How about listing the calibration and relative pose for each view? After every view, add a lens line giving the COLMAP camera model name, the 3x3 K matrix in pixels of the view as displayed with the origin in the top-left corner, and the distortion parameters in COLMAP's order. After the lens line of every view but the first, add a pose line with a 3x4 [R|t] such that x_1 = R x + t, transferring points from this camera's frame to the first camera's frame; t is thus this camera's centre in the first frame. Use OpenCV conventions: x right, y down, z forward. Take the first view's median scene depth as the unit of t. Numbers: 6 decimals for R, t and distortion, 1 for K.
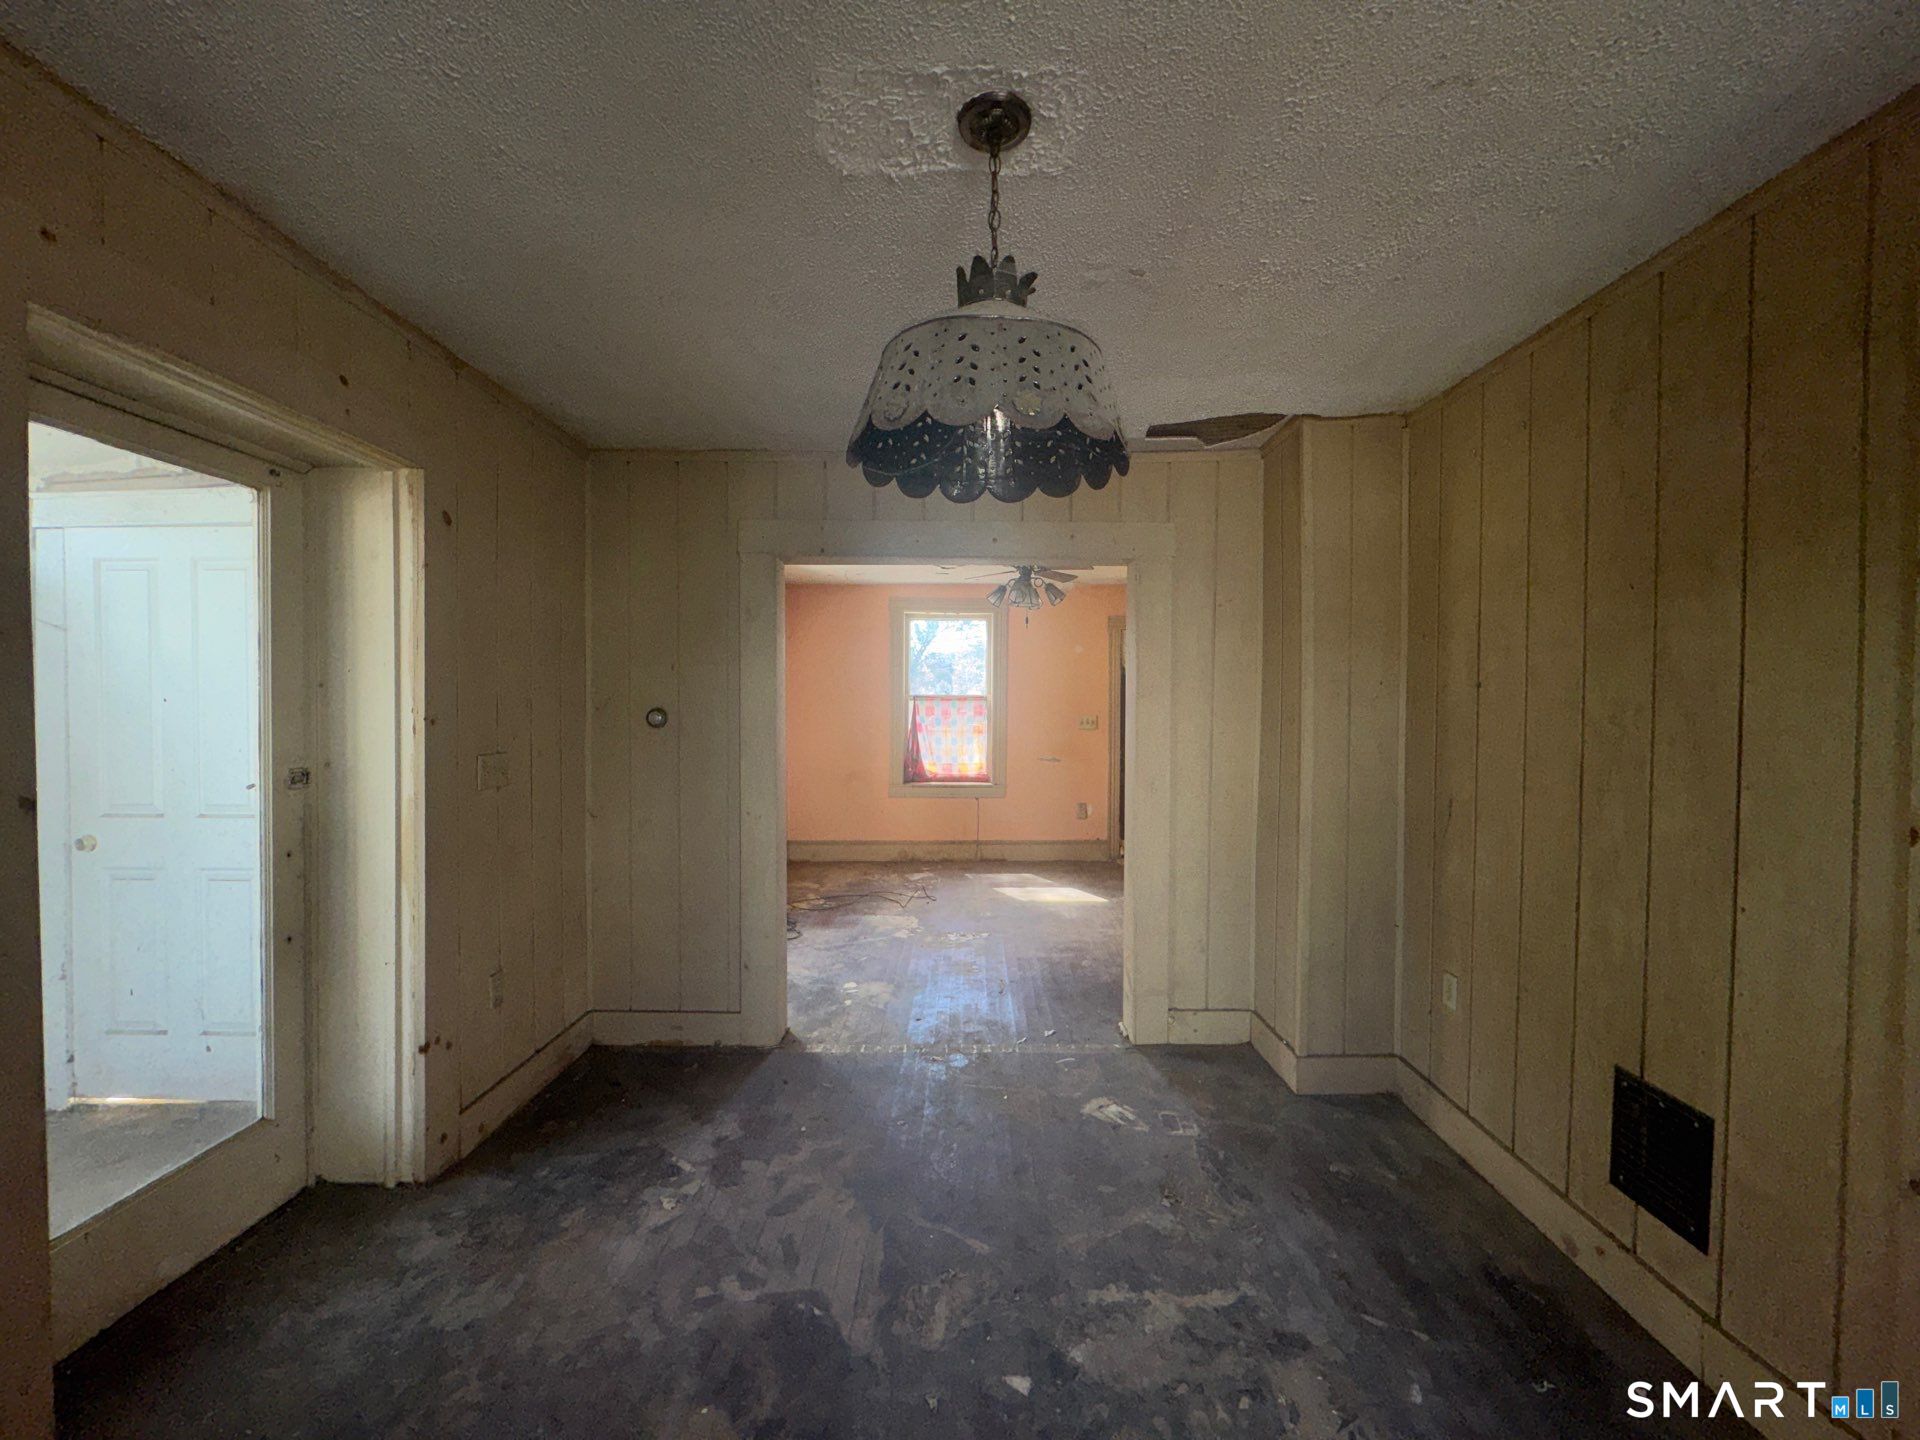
lens RADIAL K [[768.3, 0, 957.1], [0, 768.3, 720.4], [0, 0, 1]] dist [-0.003258, 0.000838]
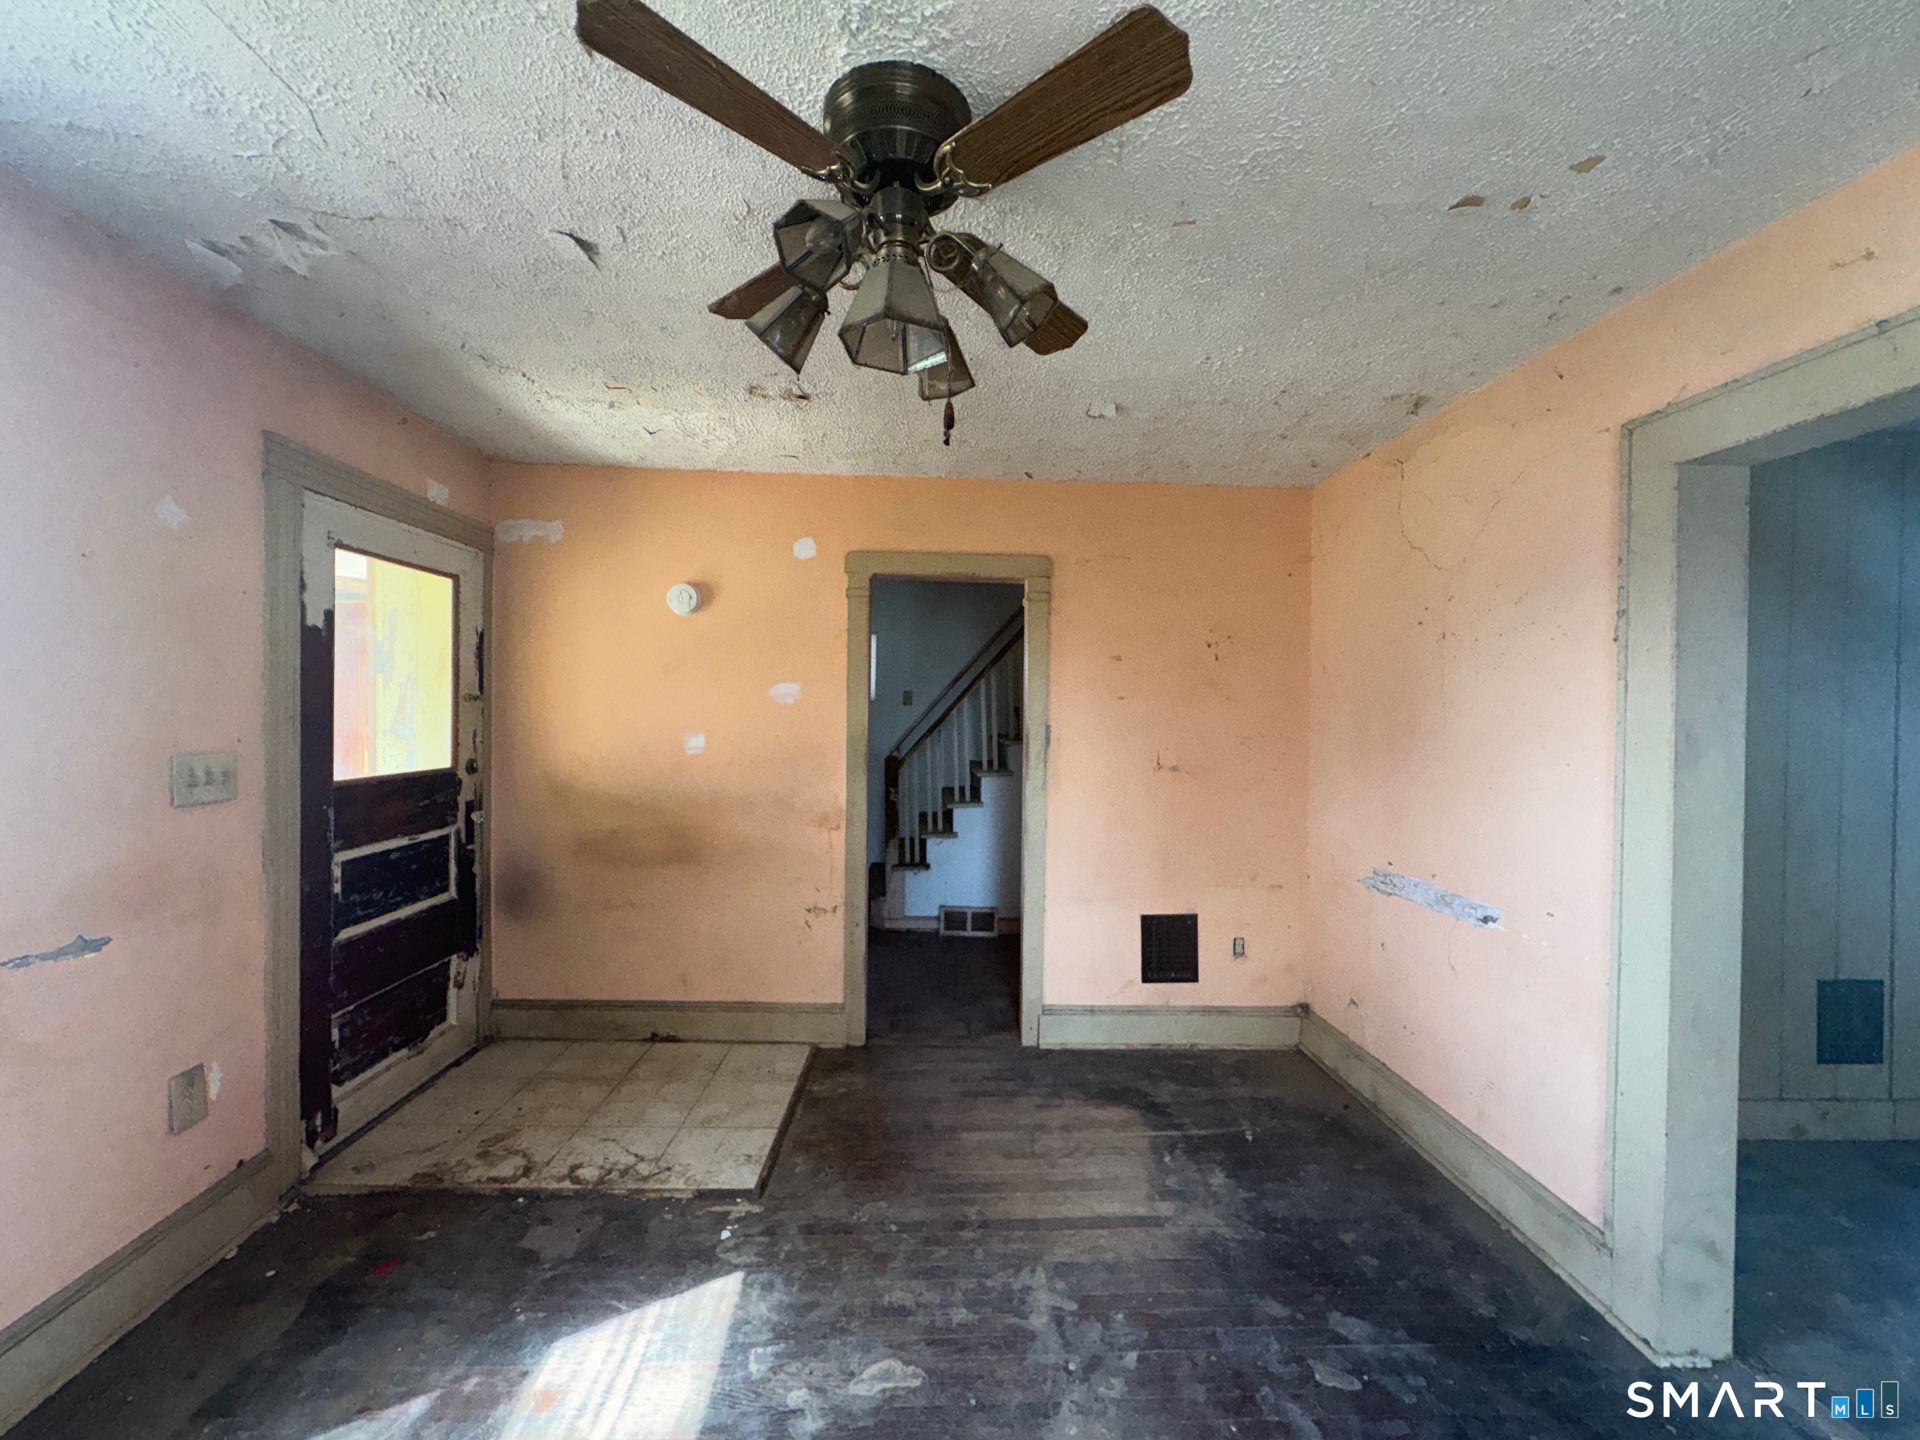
lens RADIAL K [[768.3, 0, 957.4], [0, 768.3, 716.0], [0, 0, 1]] dist [-0.003258, 0.000838]
pose [[-0.051577, -0.017777, 0.998511, -0.205819], [0.013297, 0.999741, 0.018486, -0.036246], [-0.998580, 0.014231, -0.051327, 1.185192]]
